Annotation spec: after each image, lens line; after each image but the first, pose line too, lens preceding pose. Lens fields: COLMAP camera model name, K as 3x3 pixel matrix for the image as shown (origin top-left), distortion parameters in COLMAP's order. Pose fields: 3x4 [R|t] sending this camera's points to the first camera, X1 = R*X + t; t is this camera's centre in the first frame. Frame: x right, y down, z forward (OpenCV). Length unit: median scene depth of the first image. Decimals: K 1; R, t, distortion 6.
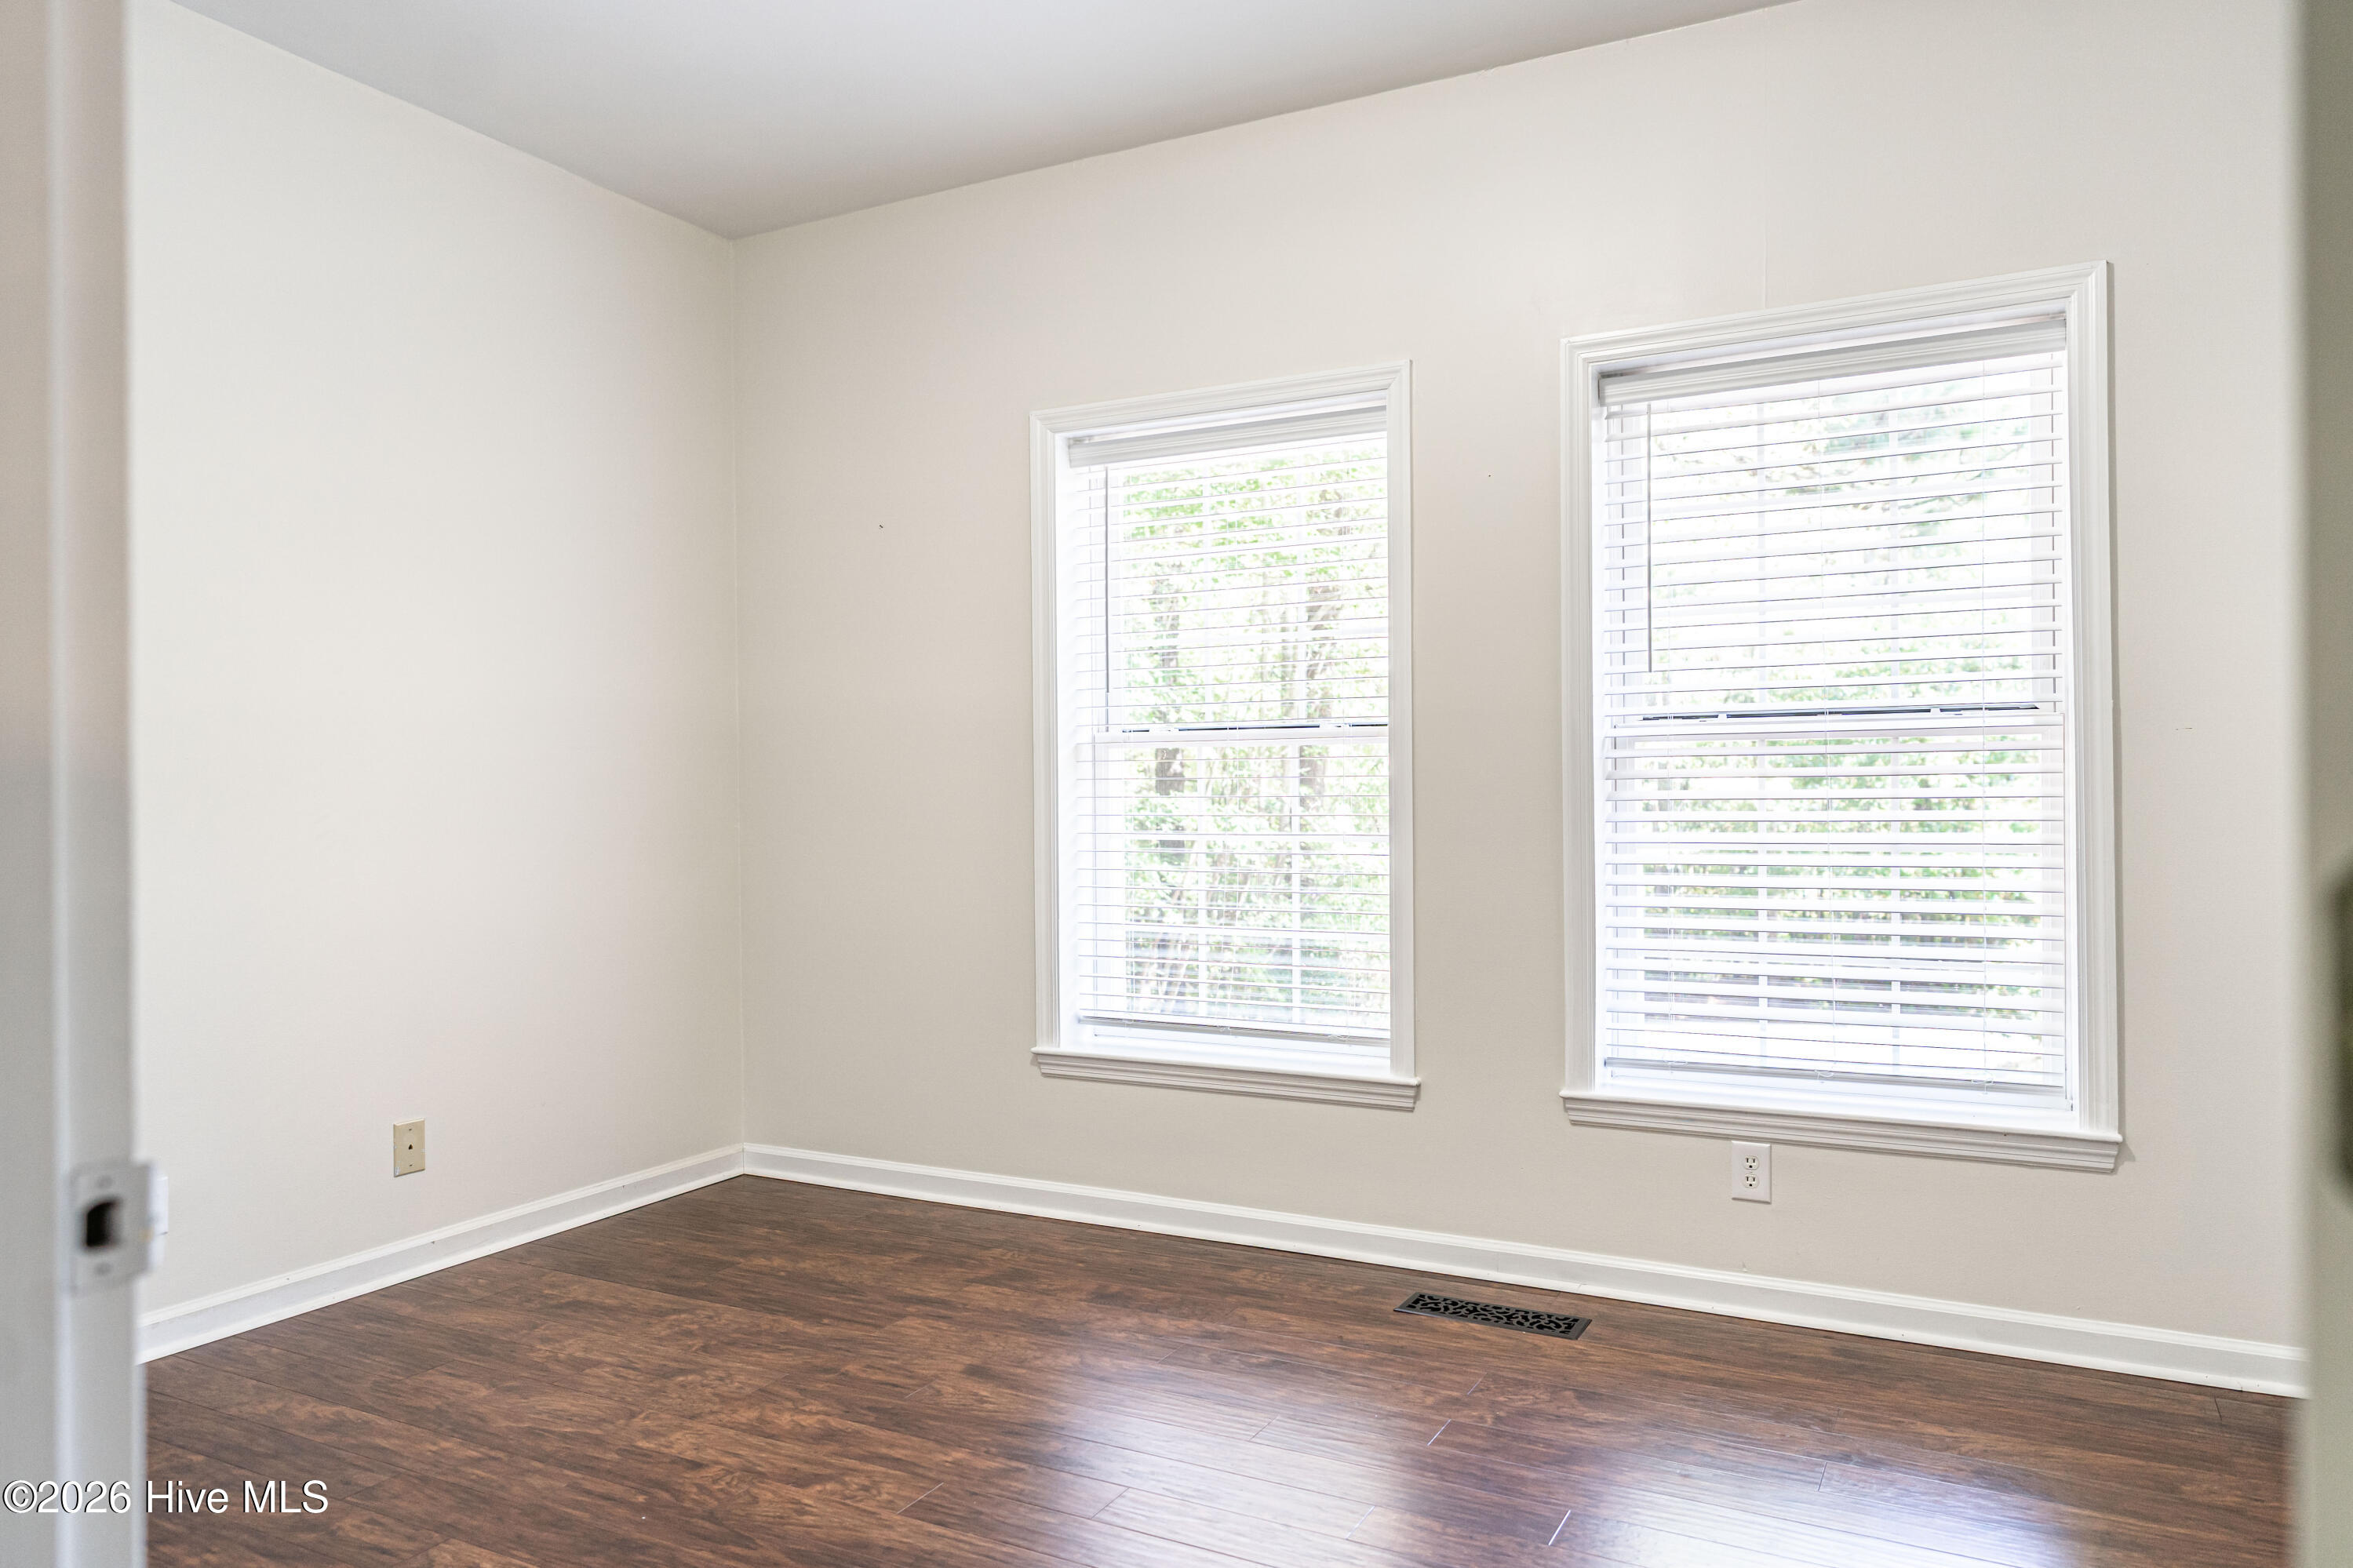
lens RADIAL K [[1575.7, 0, 1169.5], [0, 1575.7, 783.5], [0, 0, 1]] dist [-0.000094, 0.003111]
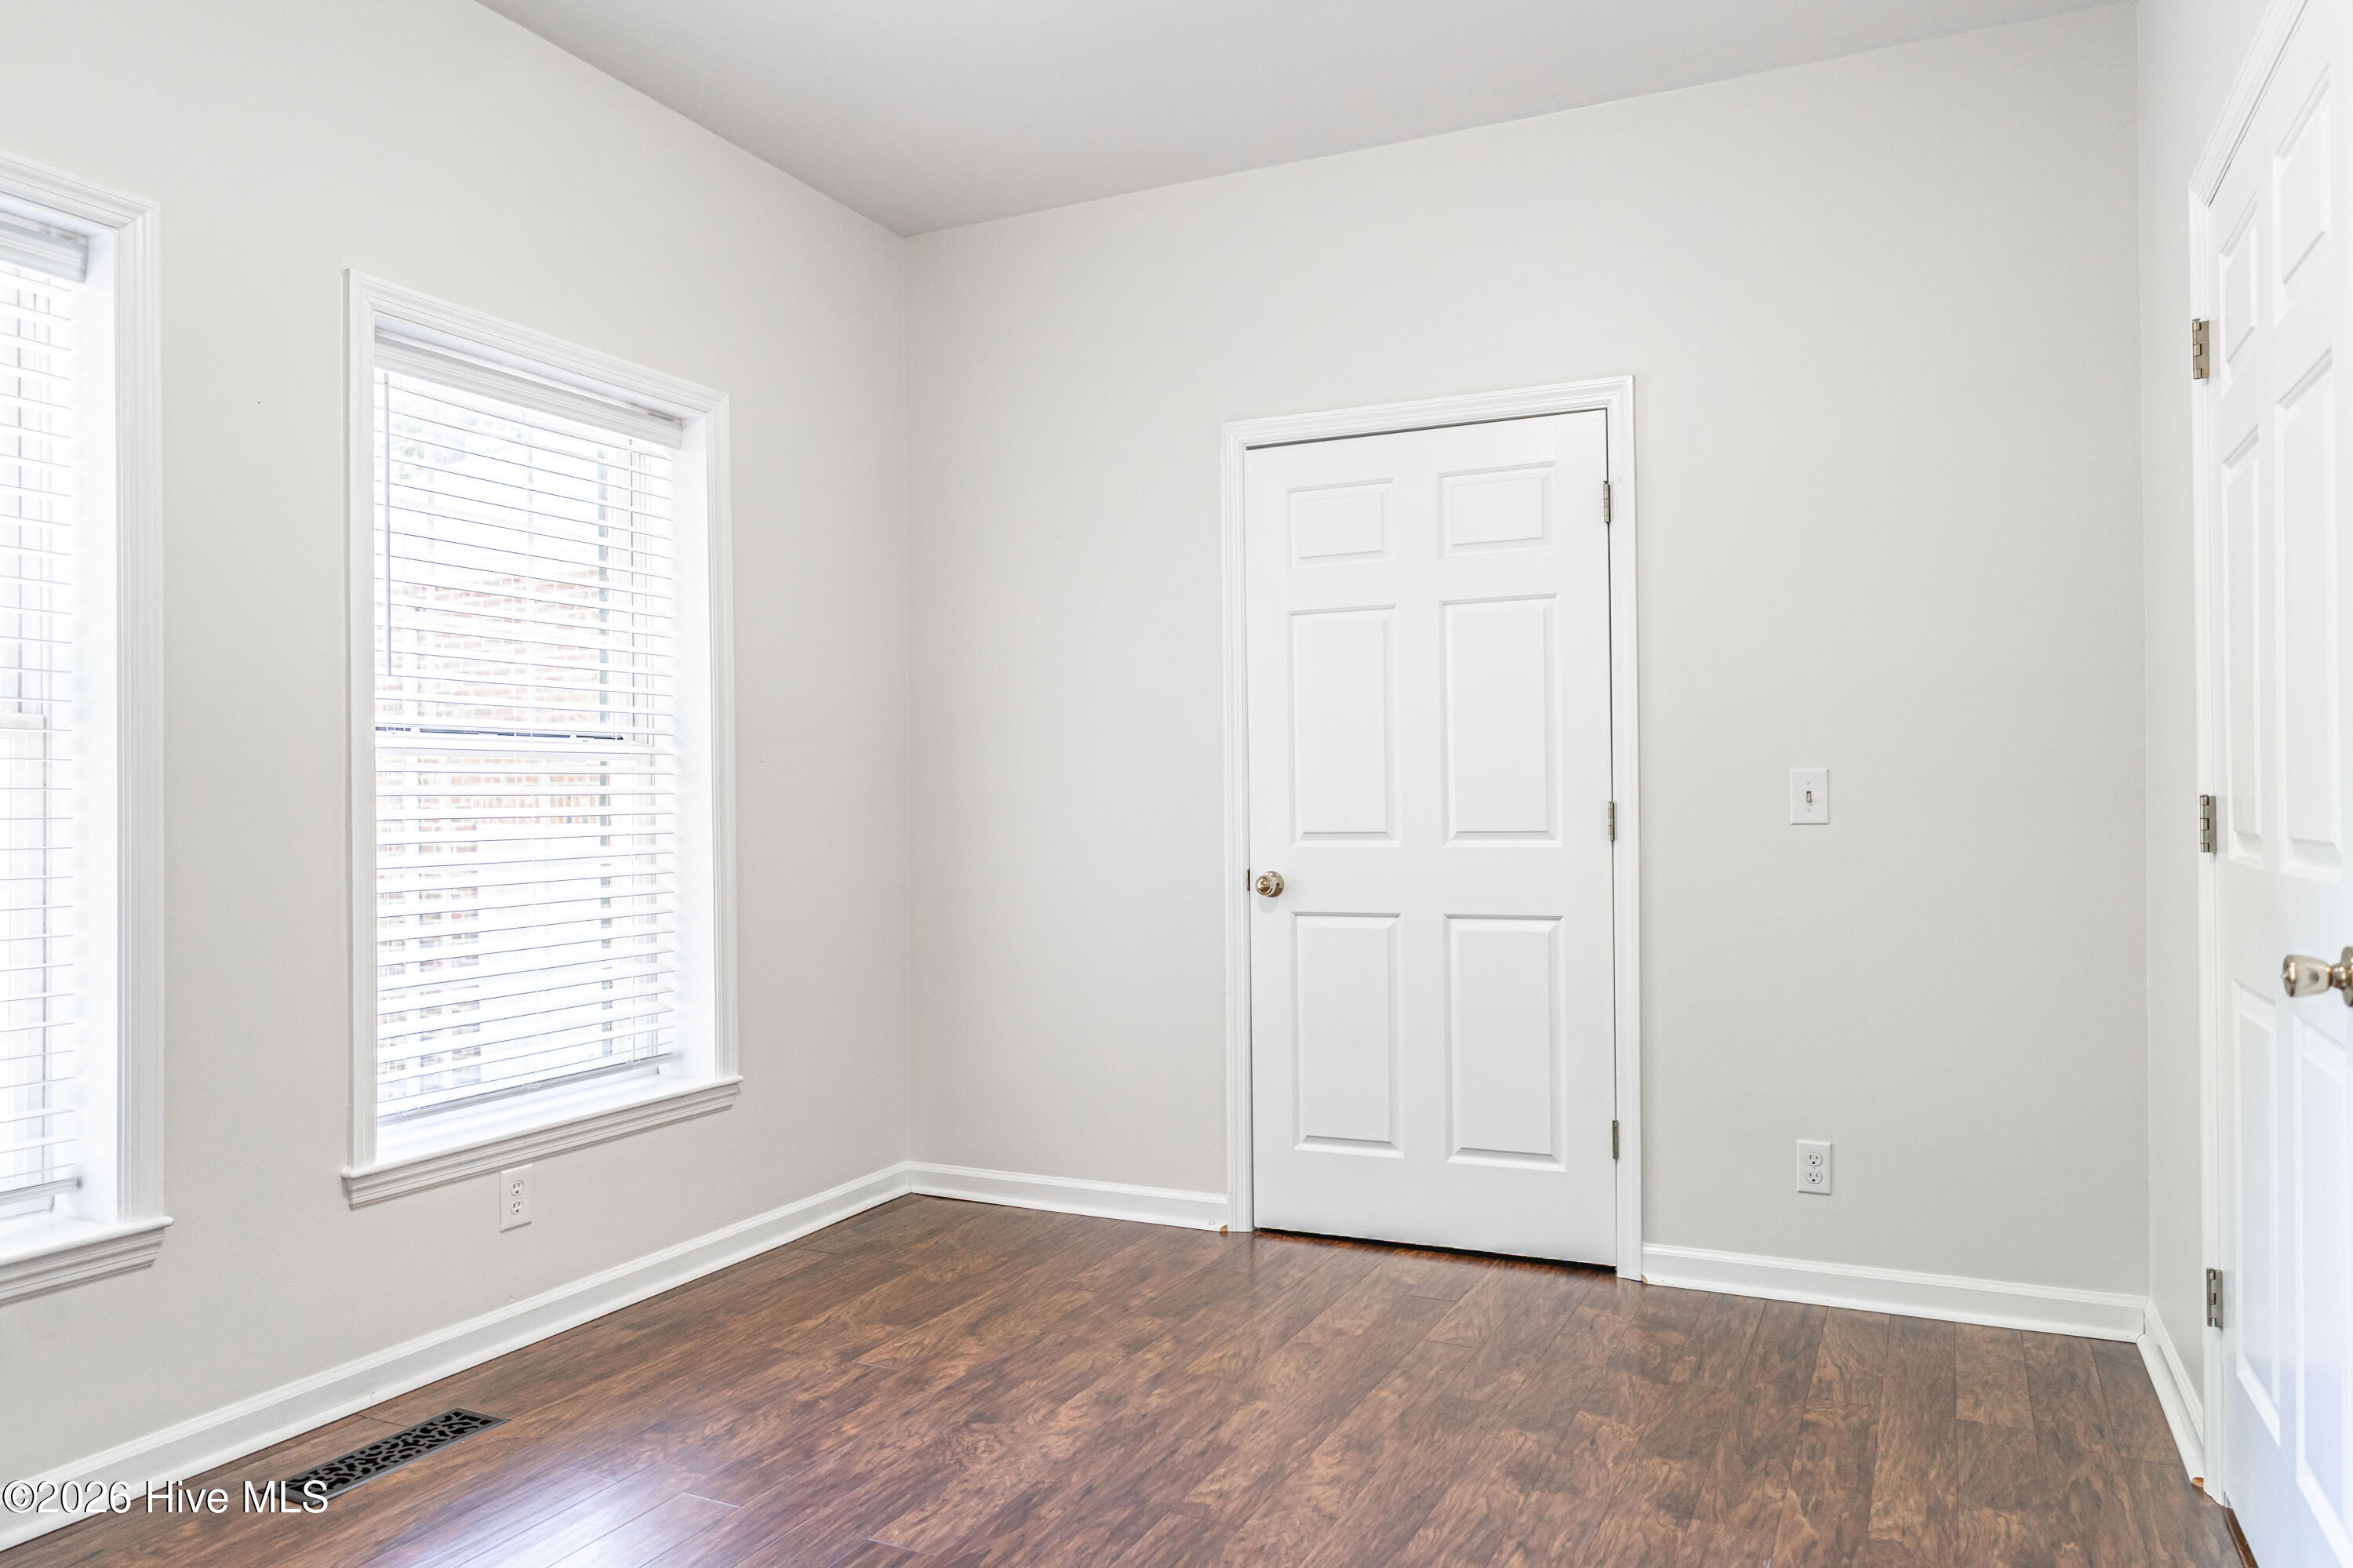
lens RADIAL K [[1575.9, 0, 1170.0], [0, 1575.9, 788.8], [0, 0, 1]] dist [-0.000094, 0.003111]
pose [[-0.044765, 0.016289, 0.998865, -0.654565], [0.006151, 0.999853, -0.016029, 0.010787], [-0.998979, 0.005426, -0.044859, 0.657349]]
